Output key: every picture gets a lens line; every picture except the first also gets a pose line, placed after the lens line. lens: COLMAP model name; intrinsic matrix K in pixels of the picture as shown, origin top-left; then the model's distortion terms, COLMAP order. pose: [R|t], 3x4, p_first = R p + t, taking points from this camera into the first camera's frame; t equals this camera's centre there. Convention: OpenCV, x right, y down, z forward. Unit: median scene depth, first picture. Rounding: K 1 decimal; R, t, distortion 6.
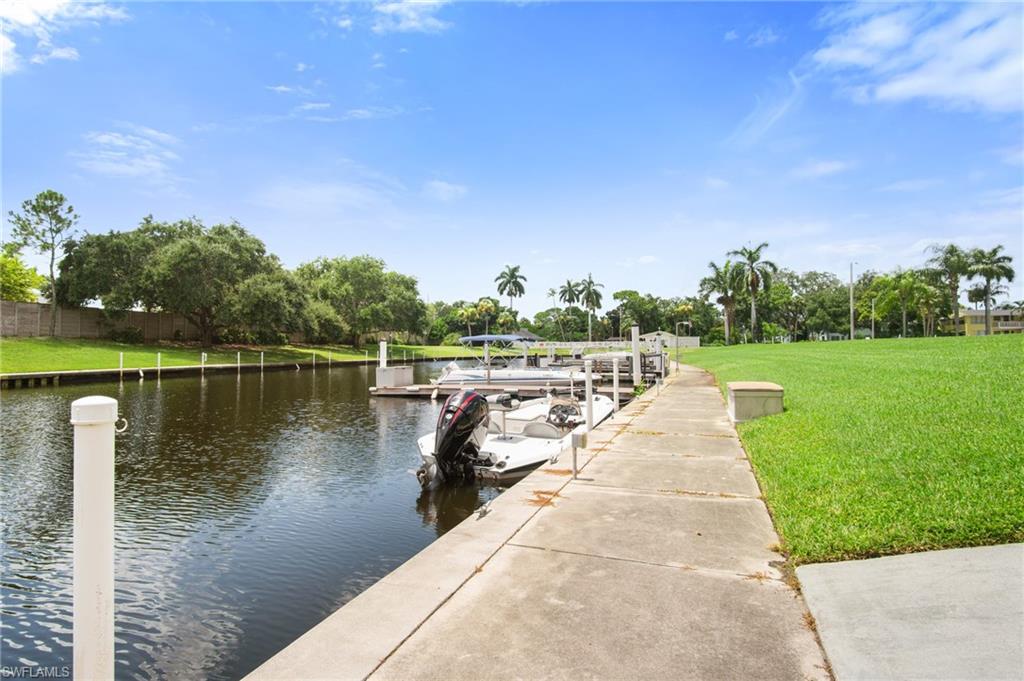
lens RADIAL K [[552.5, 0, 512.9], [0, 552.5, 357.6], [0, 0, 1]] dist [-0.025397, -0.000277]
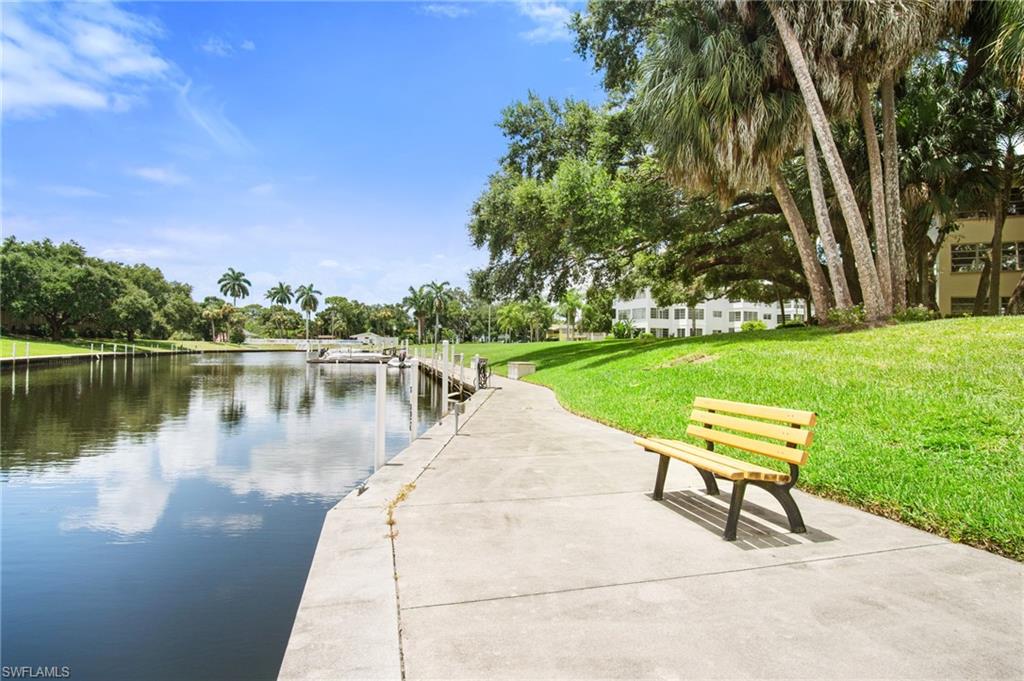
lens RADIAL K [[552.5, 0, 512.9], [0, 552.5, 357.6], [0, 0, 1]] dist [-0.025397, -0.000277]
pose [[0.848343, 0.003516, 0.529436, -0.113699], [-0.006325, 0.999974, 0.003494, 0.003955], [-0.529410, -0.006312, 0.848343, -0.238890]]
